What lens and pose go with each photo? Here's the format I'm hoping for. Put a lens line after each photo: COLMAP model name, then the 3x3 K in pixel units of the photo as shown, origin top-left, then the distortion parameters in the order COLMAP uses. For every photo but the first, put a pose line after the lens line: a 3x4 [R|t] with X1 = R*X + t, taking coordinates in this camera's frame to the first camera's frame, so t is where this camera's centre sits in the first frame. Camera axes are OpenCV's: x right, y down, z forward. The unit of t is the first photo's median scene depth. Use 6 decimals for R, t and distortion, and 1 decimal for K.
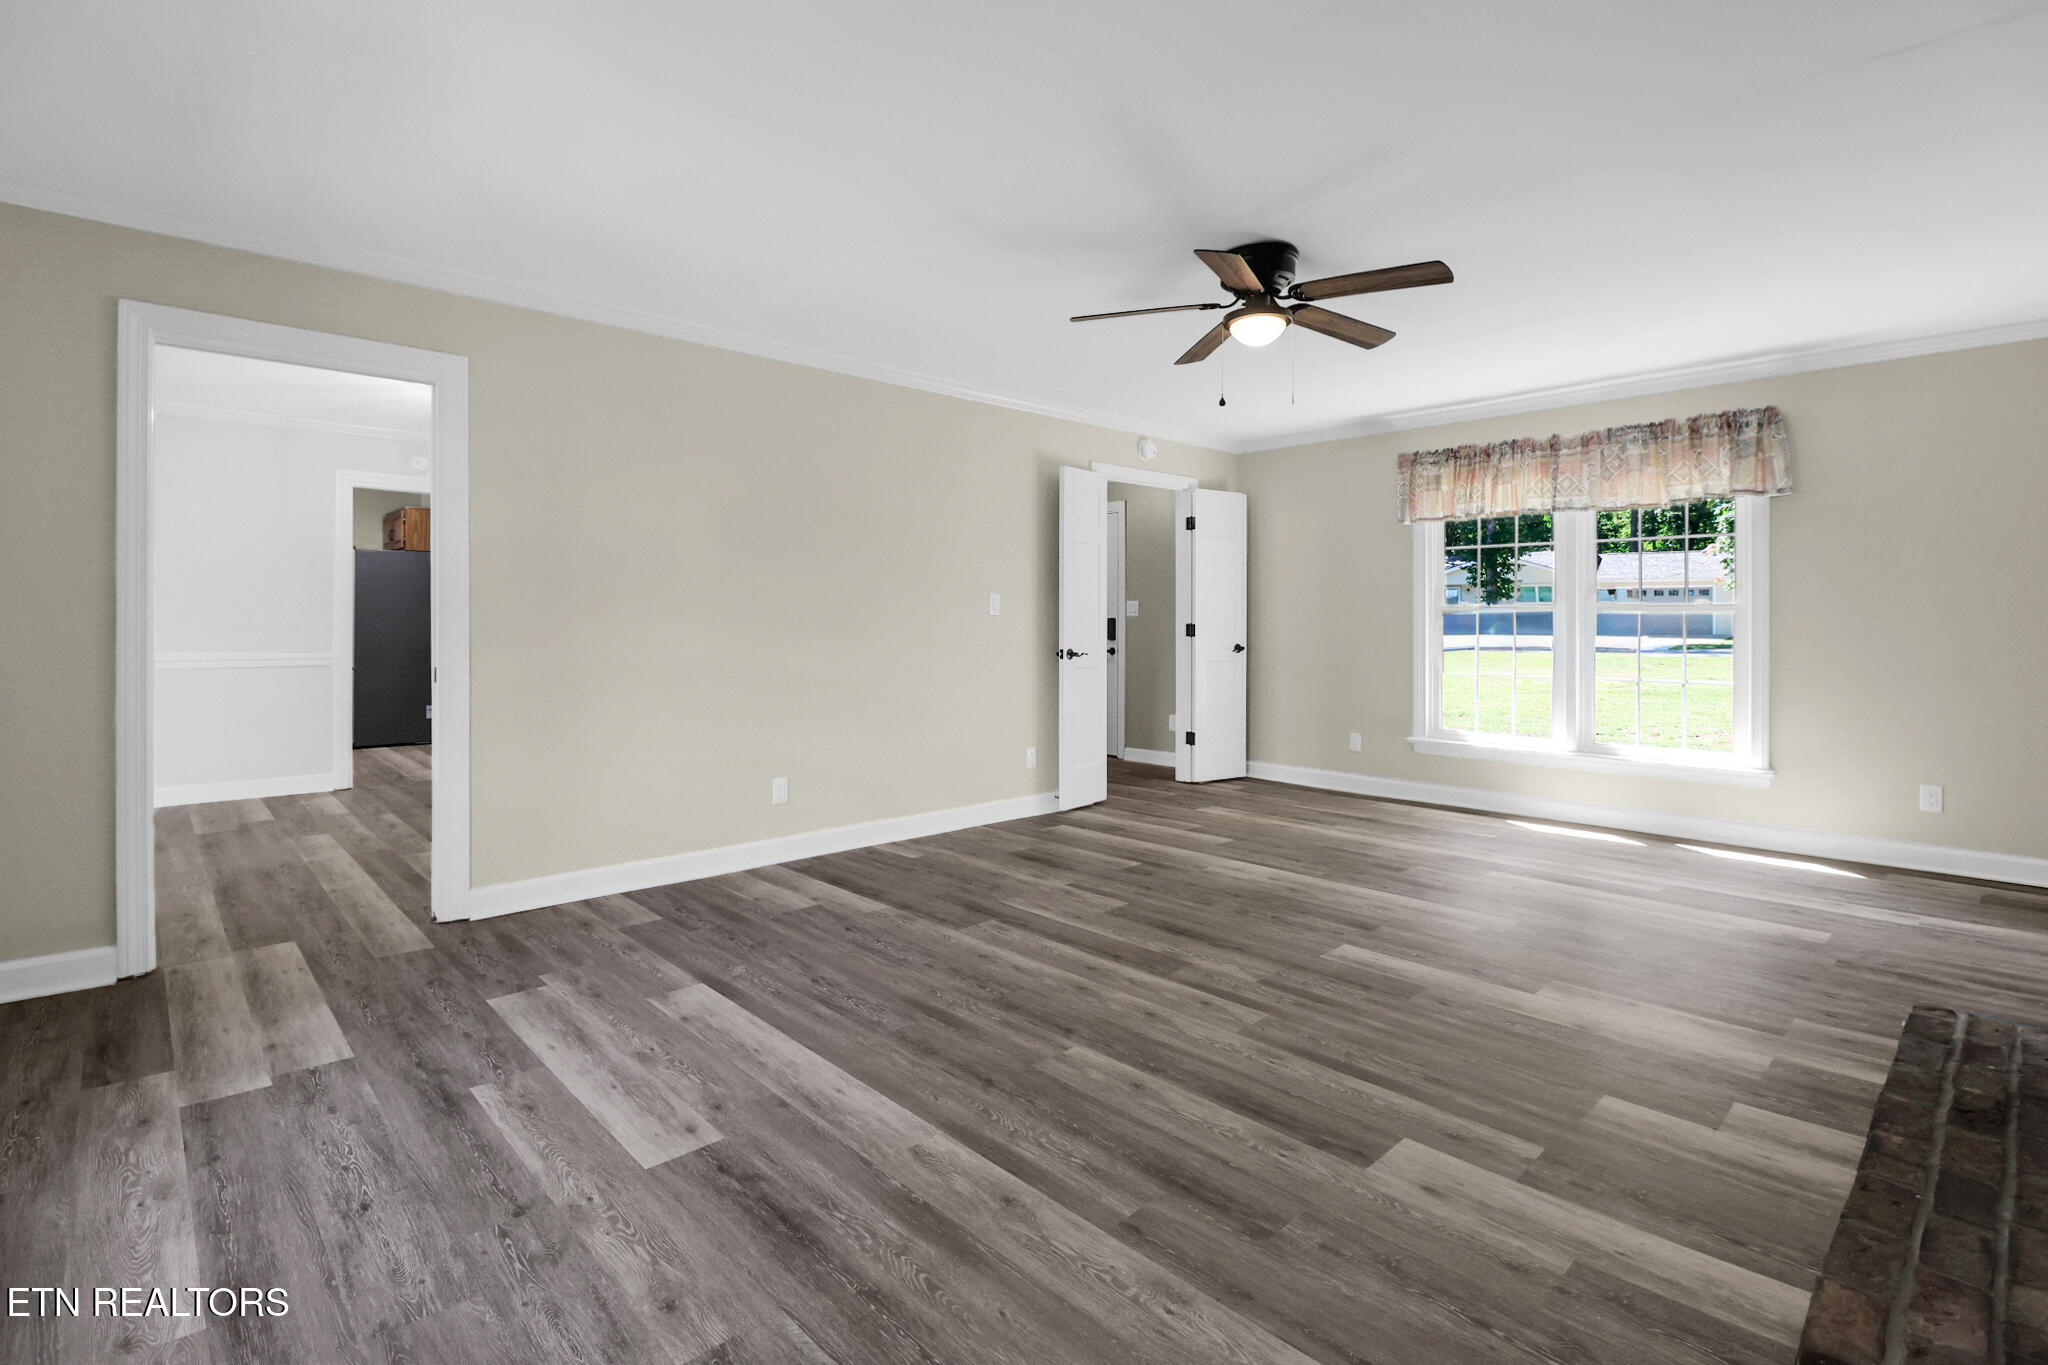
lens RADIAL K [[962.3, 0, 1033.4], [0, 962.3, 645.8], [0, 0, 1]] dist [-0.001128, -0.013073]
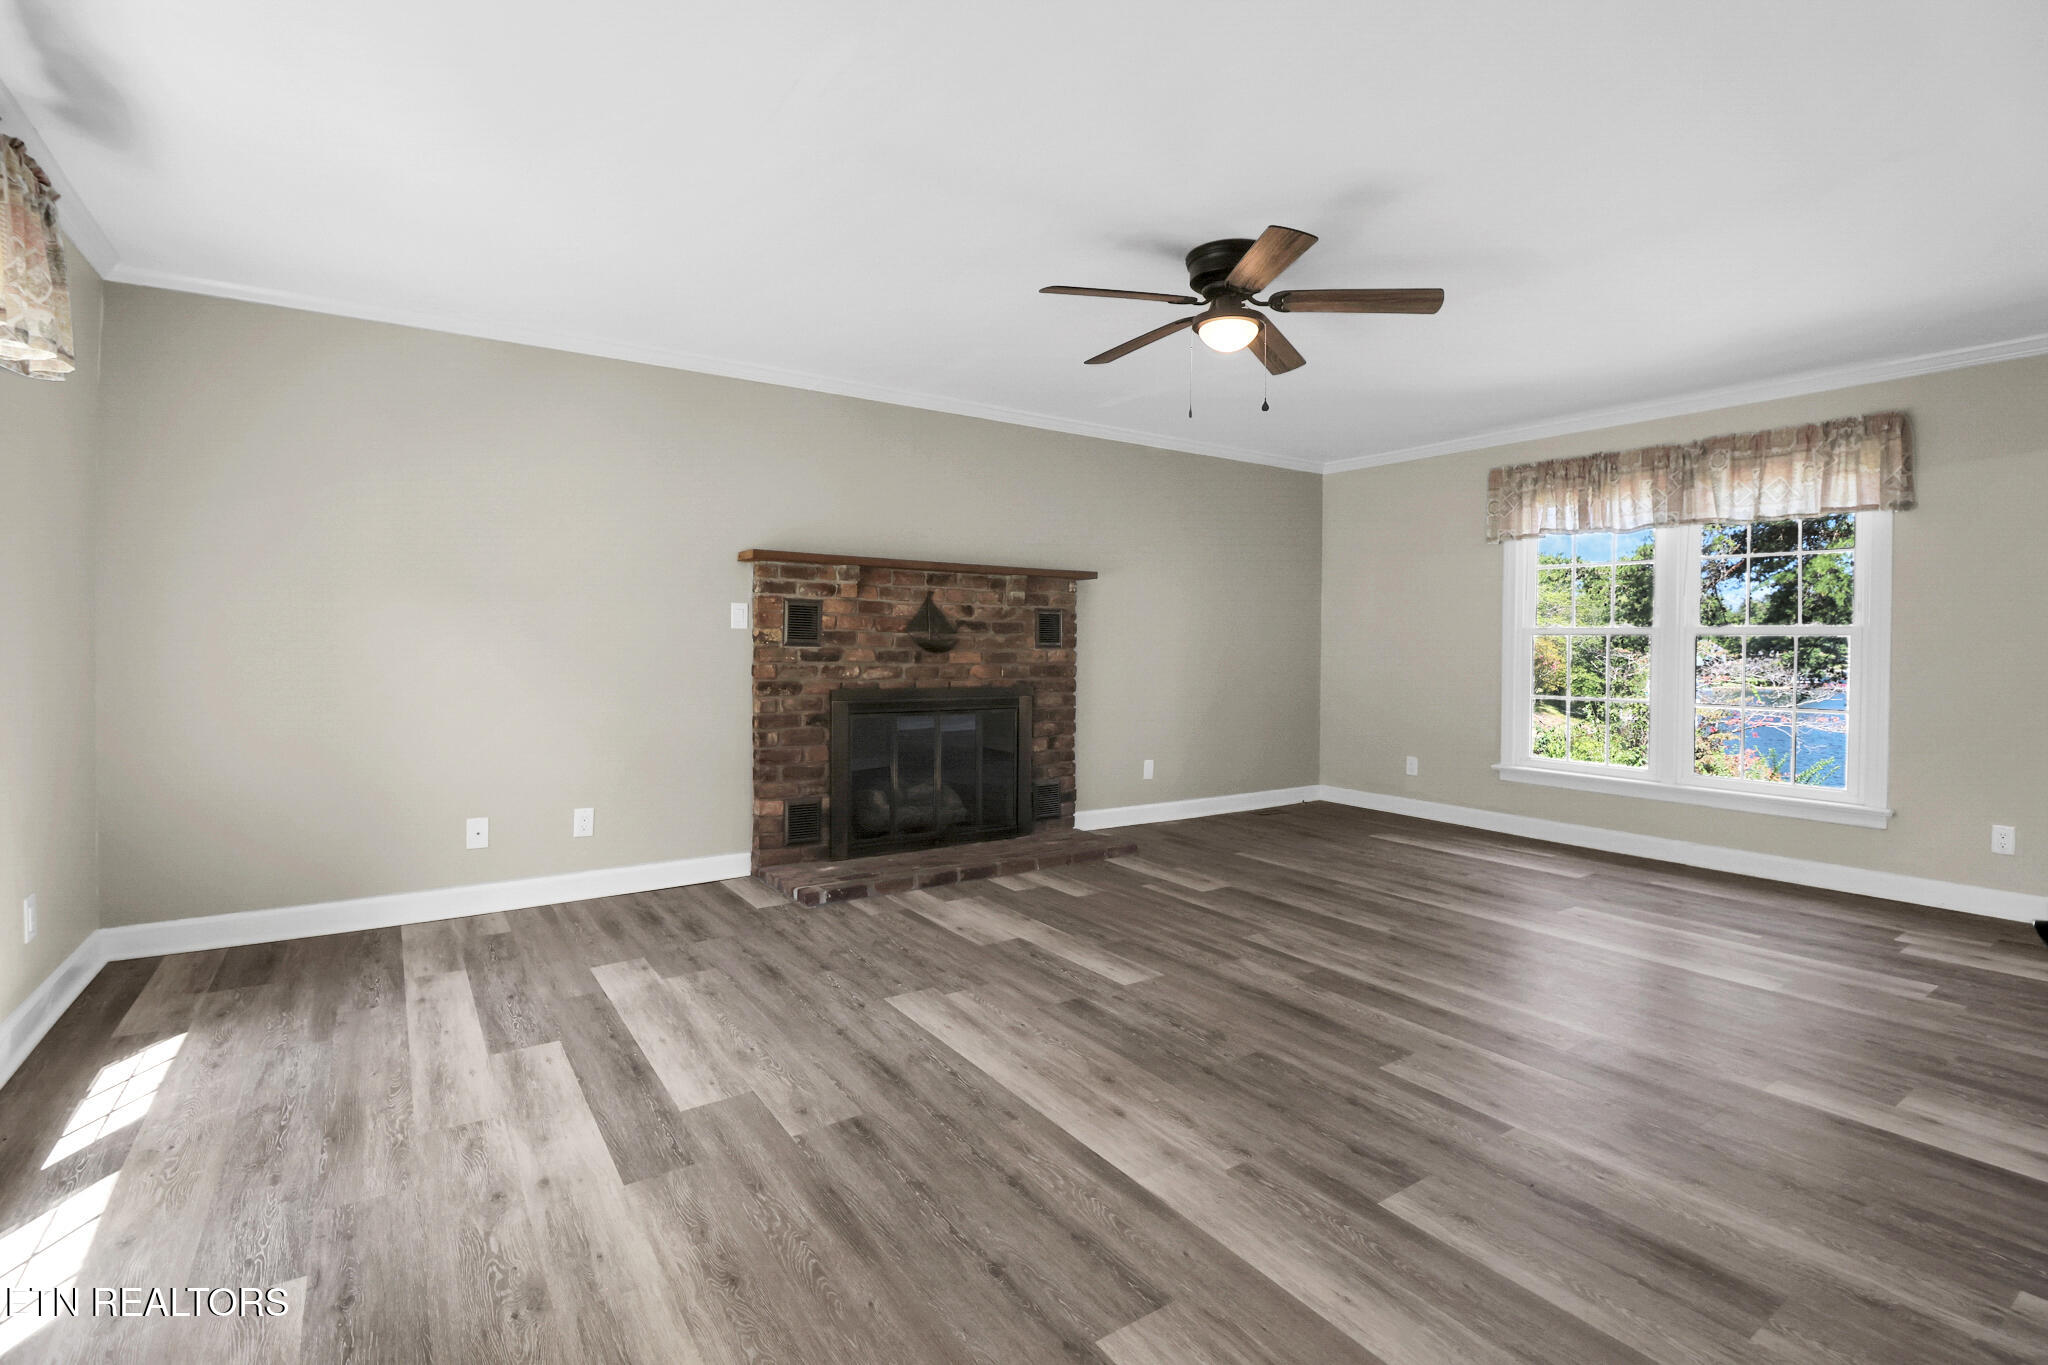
lens RADIAL K [[944.8, 0, 1046.2], [0, 944.8, 667.0], [0, 0, 1]] dist [-0.001885, -0.012066]
pose [[-0.989526, -0.013573, 0.143716, 0.365085], [-0.006361, 0.998703, 0.050521, -0.063050], [-0.144215, 0.049078, -0.988329, 2.558543]]
